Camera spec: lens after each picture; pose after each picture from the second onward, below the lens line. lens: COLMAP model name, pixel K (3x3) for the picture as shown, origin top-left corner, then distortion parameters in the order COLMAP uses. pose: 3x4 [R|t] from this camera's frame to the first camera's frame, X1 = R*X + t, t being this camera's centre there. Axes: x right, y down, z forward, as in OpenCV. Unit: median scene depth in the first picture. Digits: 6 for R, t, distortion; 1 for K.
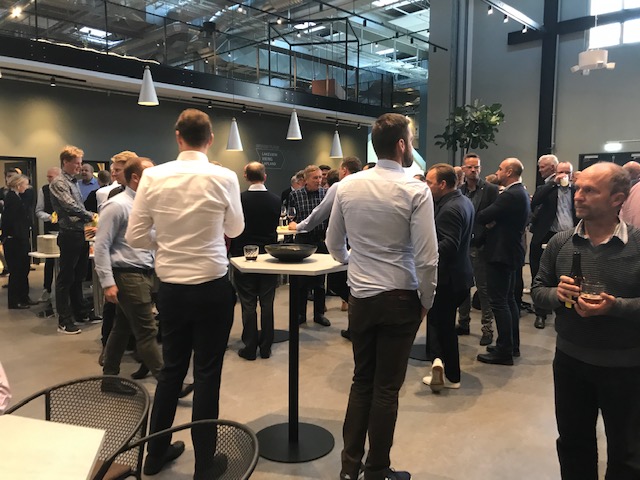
lens RADIAL K [[527.9, 0, 318.1], [0, 527.9, 240.2], [0, 0, 1]] dist [0.008680, -0.039623]
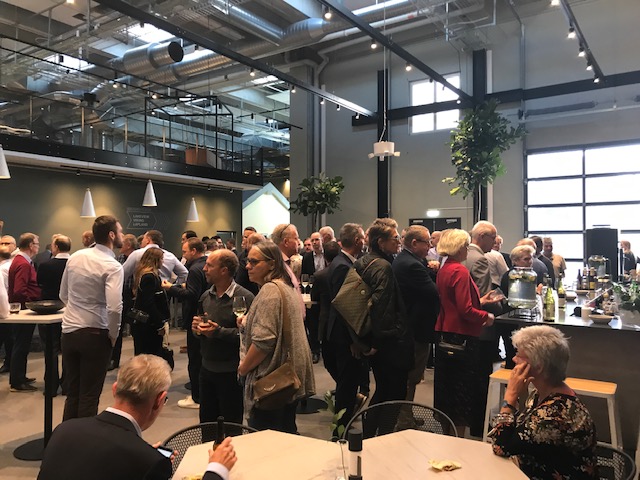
lens RADIAL K [[527.9, 0, 321.7], [0, 527.9, 241.8], [0, 0, 1]] dist [0.008680, -0.039623]
pose [[0.986234, -0.003461, 0.165322, 0.103285], [0.020034, 0.994917, -0.098685, 0.000392], [-0.164140, 0.100638, 0.981290, -0.121958]]
